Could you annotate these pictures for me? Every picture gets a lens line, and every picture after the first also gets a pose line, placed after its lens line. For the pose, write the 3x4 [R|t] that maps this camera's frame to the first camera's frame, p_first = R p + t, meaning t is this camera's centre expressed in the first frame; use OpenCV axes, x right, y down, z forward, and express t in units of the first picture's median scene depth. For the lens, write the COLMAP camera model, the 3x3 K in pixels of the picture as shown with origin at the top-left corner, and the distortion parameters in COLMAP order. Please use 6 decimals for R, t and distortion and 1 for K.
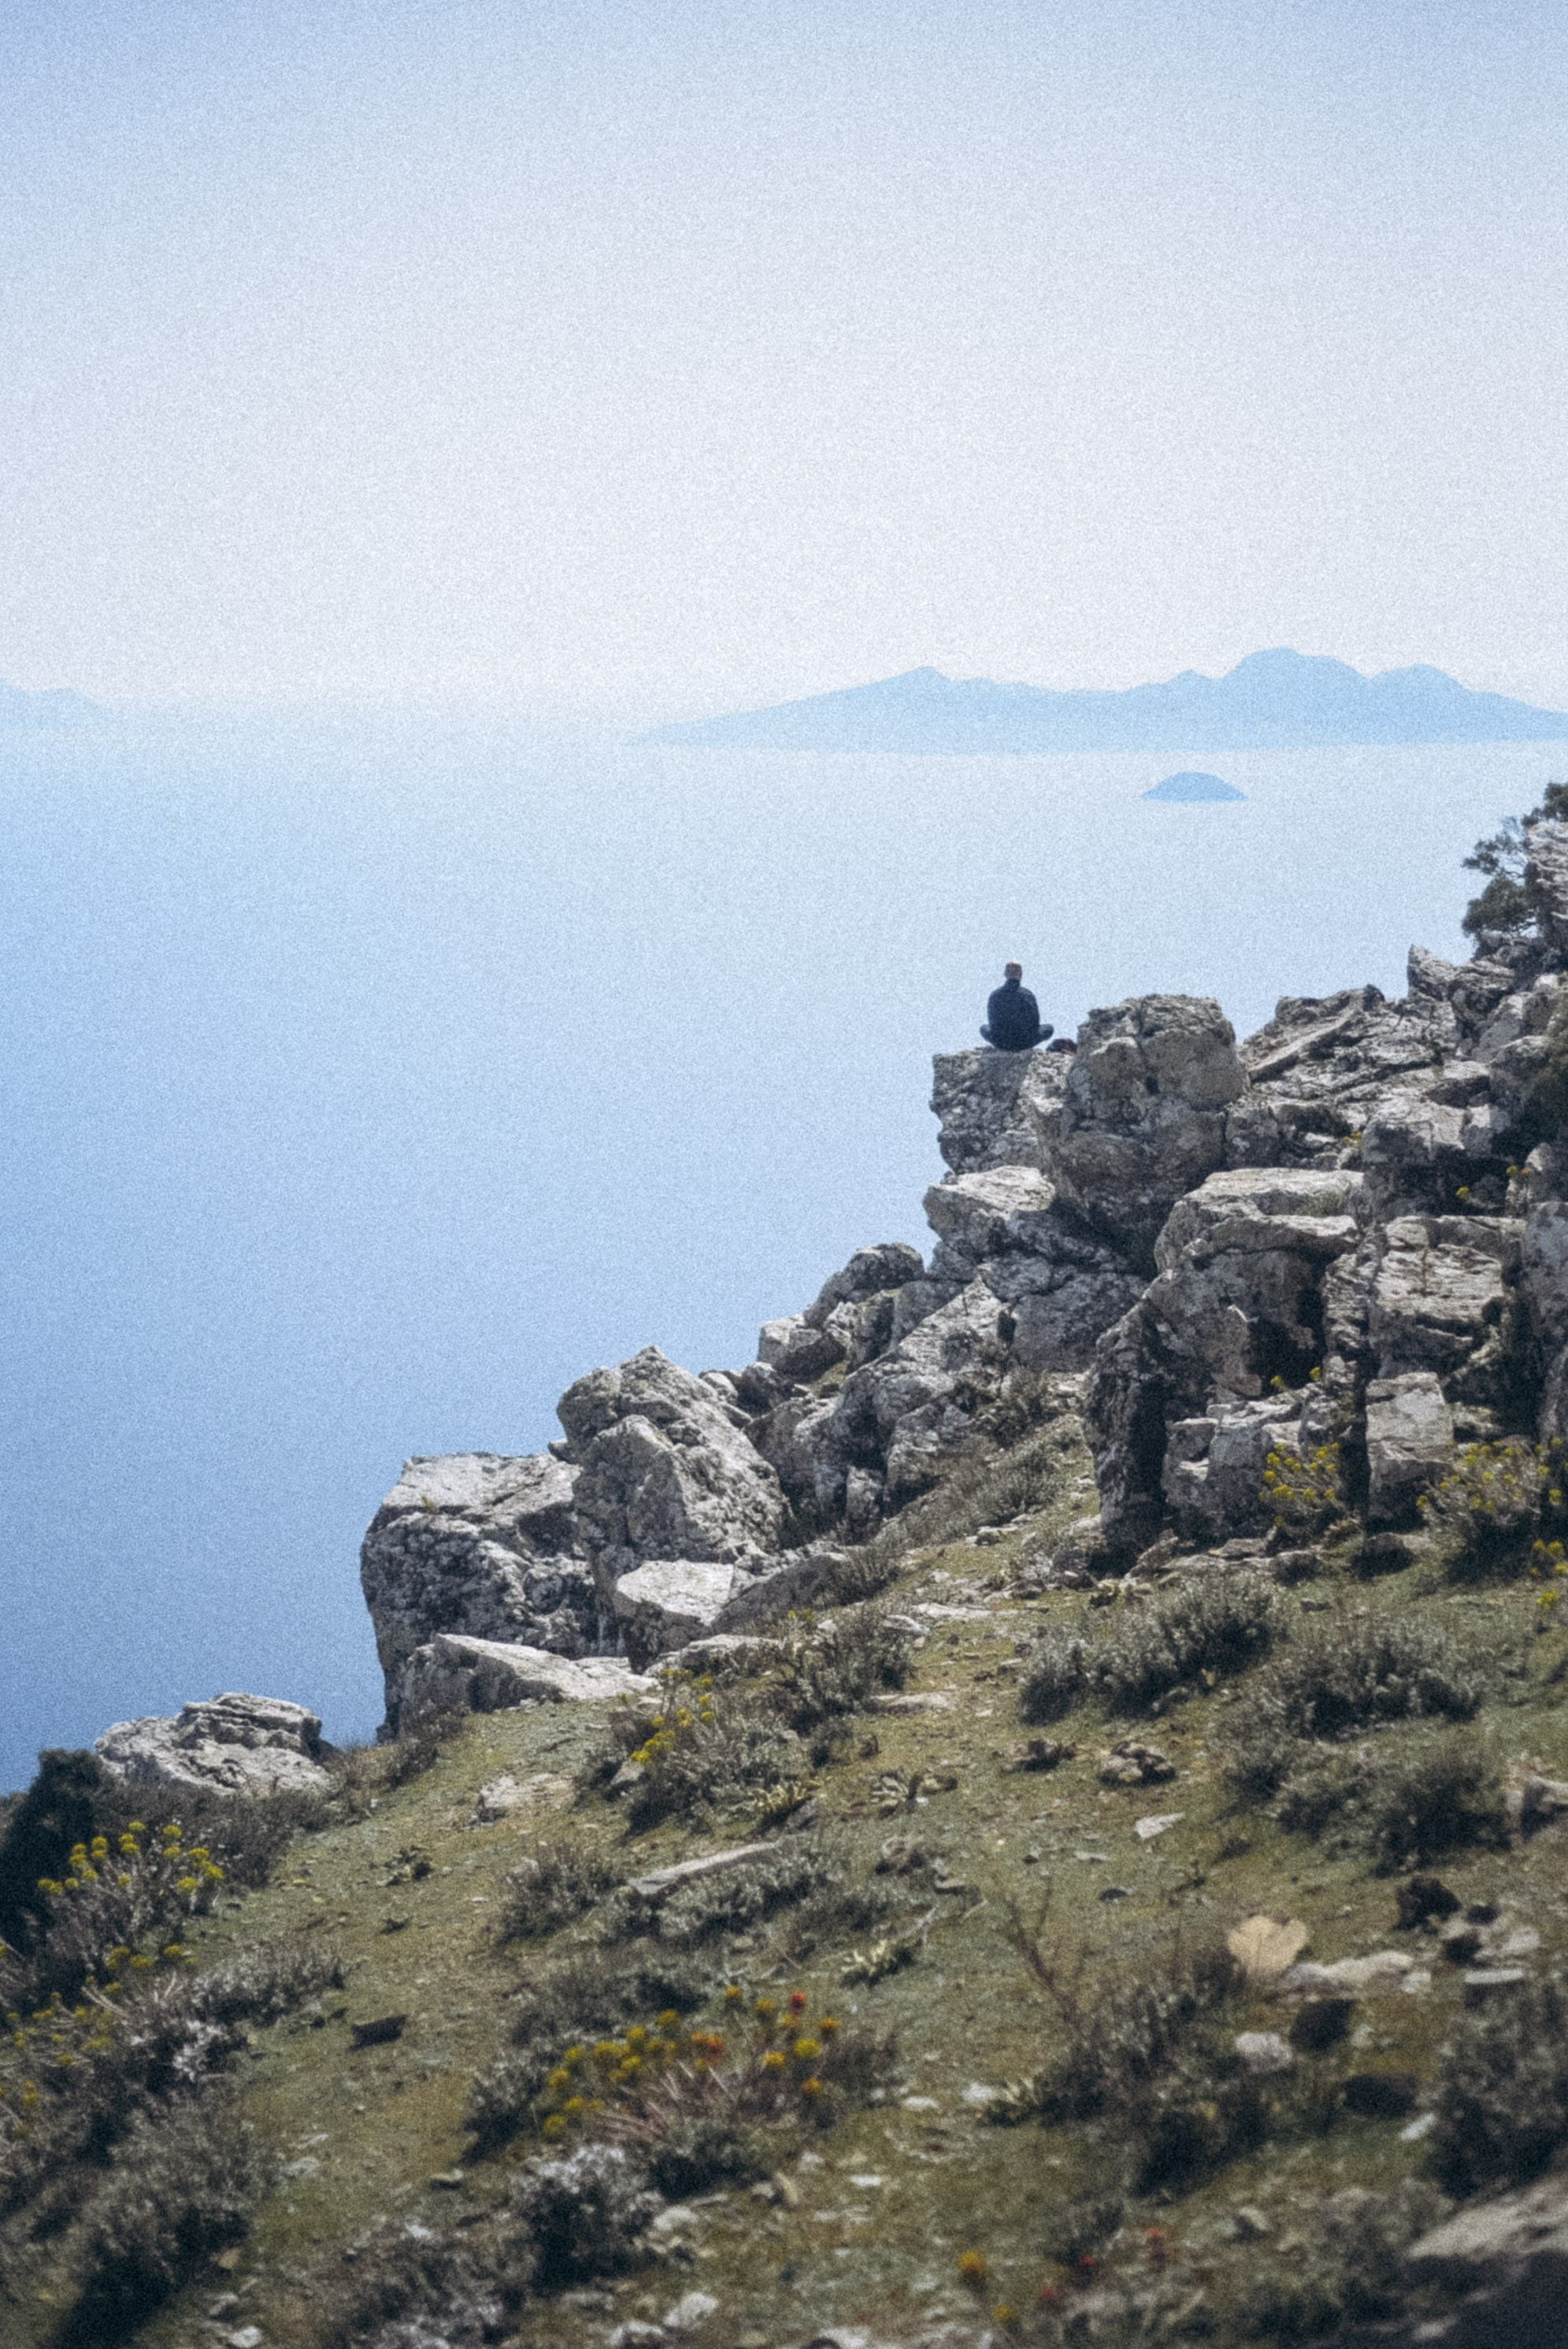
lens RADIAL K [[3419.8, 0, 788.2], [0, 3419.8, 1177.5], [0, 0, 1]] dist [-0.054914, 0.000000]
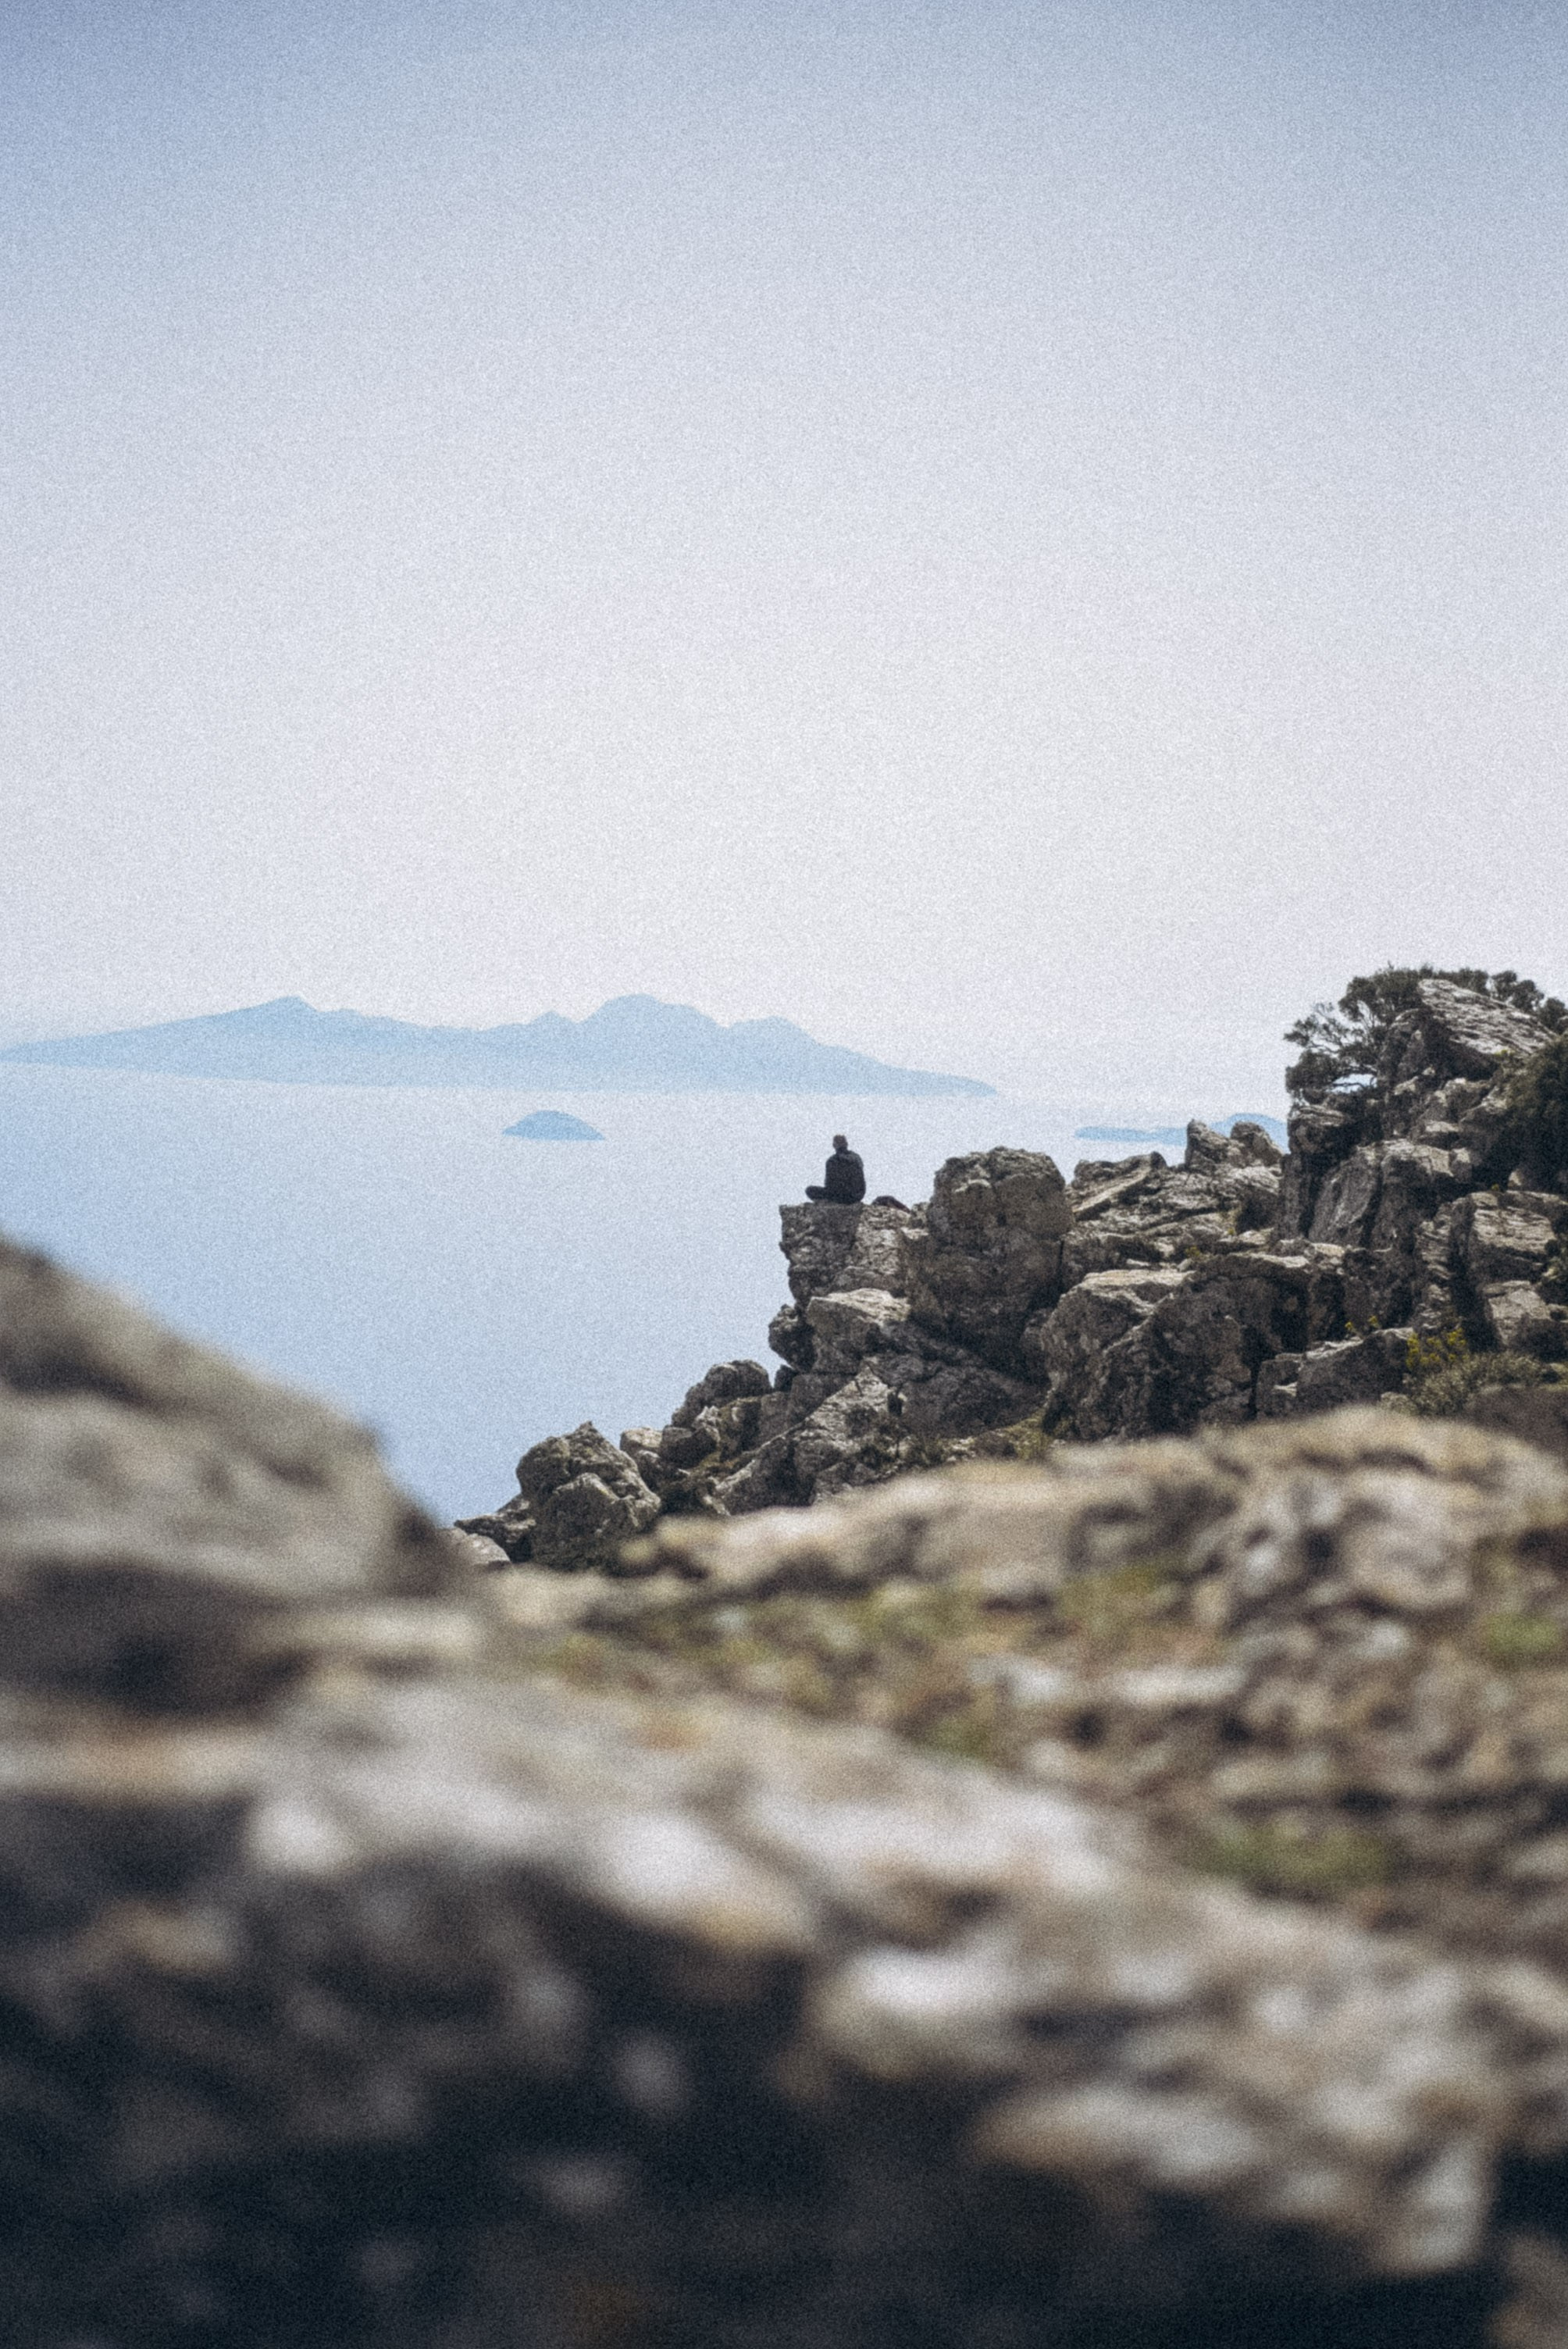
lens RADIAL K [[3420.1, 0, 779.9], [0, 3420.1, 1171.0], [0, 0, 1]] dist [-0.054914, 0.000000]
pose [[0.980667, 0.039643, 0.191625, -0.211509], [-0.019867, 0.994374, -0.104046, 0.086718], [-0.194671, 0.098227, 0.975938, -0.198488]]
